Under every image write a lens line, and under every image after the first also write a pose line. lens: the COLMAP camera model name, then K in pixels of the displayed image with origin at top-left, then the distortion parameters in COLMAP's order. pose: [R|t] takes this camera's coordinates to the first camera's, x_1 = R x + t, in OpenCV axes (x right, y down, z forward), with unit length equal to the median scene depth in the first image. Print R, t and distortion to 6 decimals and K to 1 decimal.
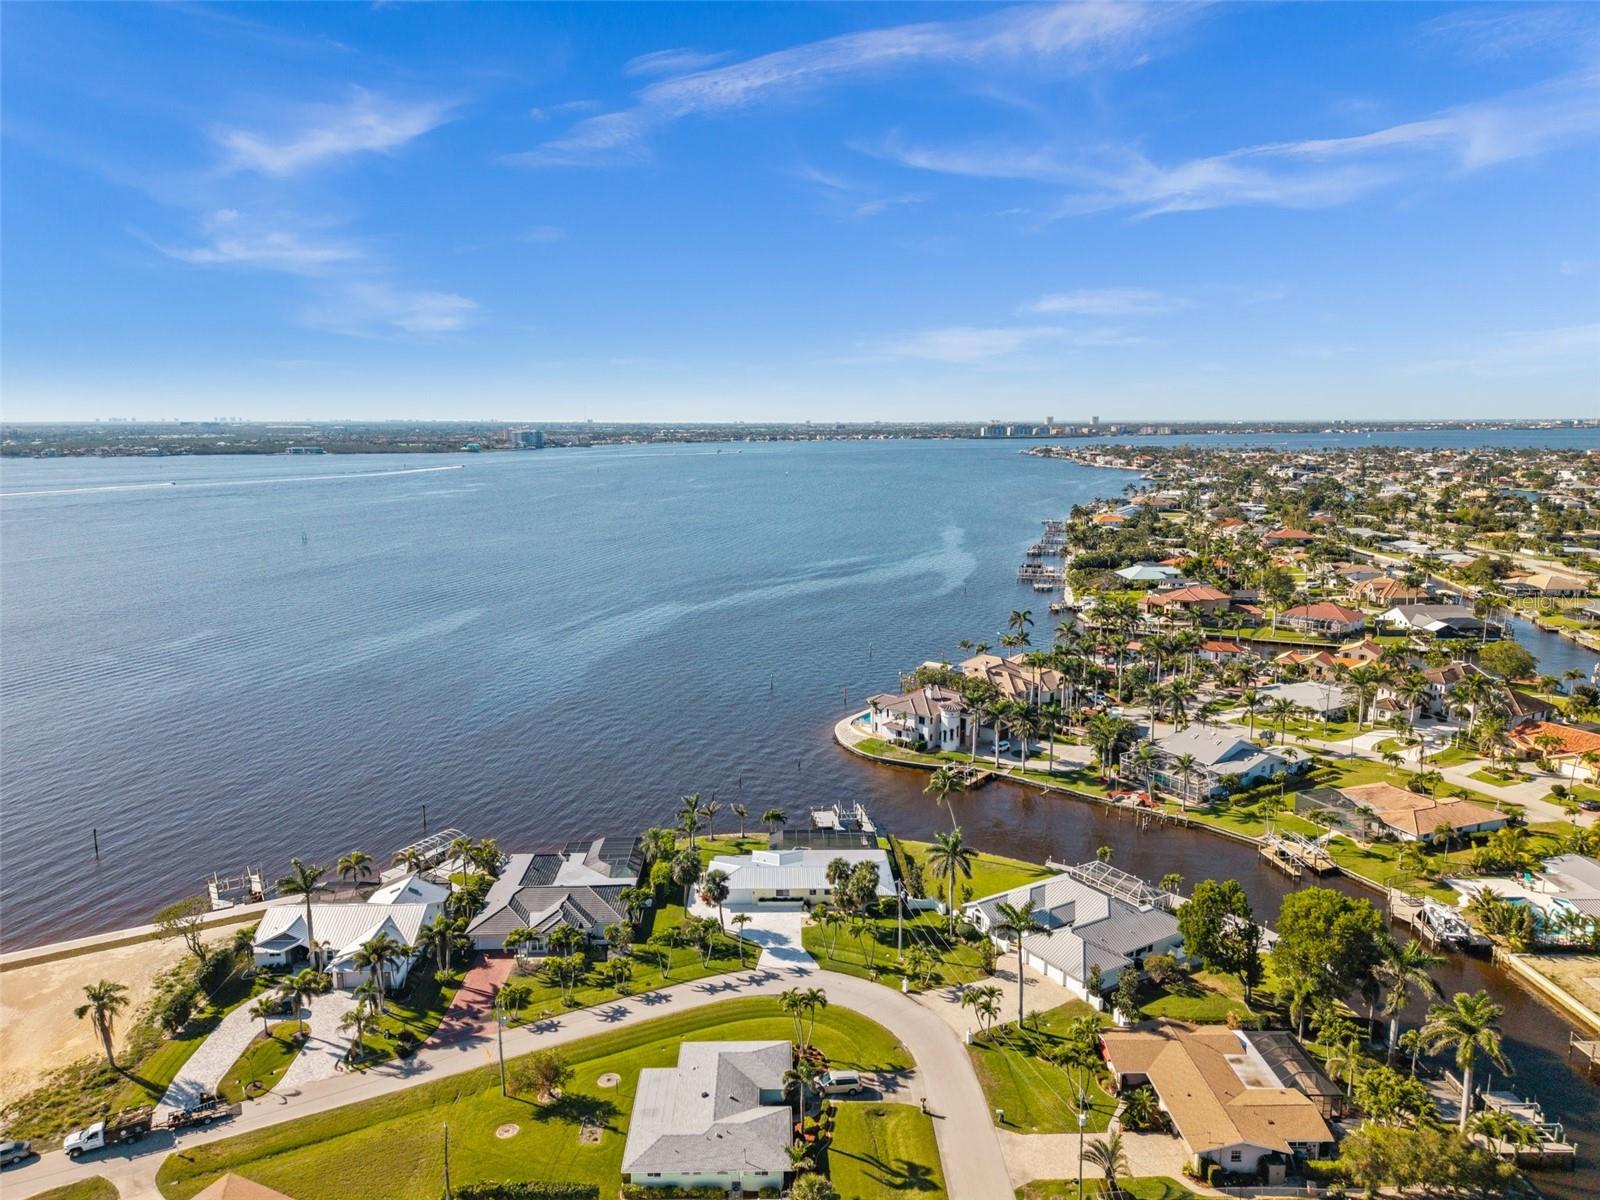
lens RADIAL K [[1075.7, 0, 800.0], [0, 1075.7, 600.0], [0, 0, 1]] dist [0.055764, -0.064521]
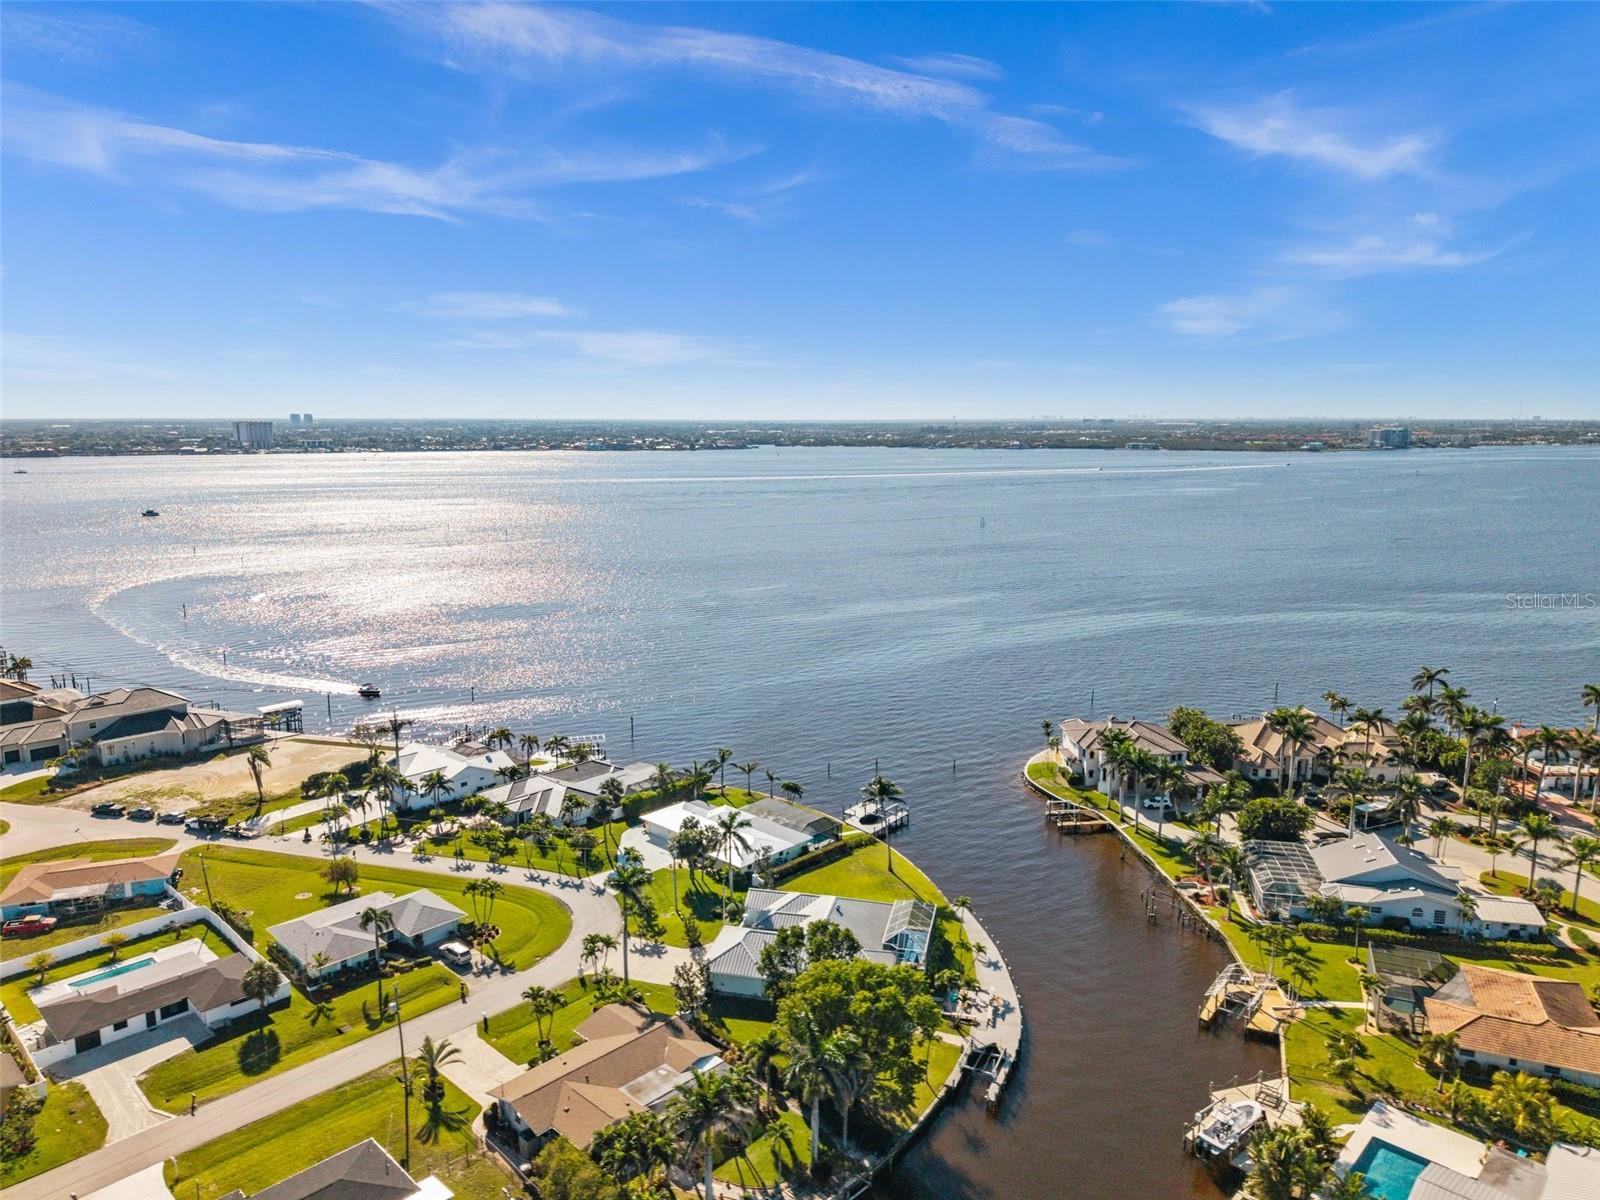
lens RADIAL K [[1075.7, 0, 800.0], [0, 1075.7, 600.0], [0, 0, 1]] dist [0.055764, -0.064521]
pose [[0.710177, 0.121222, -0.693508, 0.716086], [-0.119554, 0.991523, 0.050885, -0.040381], [0.693798, 0.046774, 0.718649, 0.233119]]
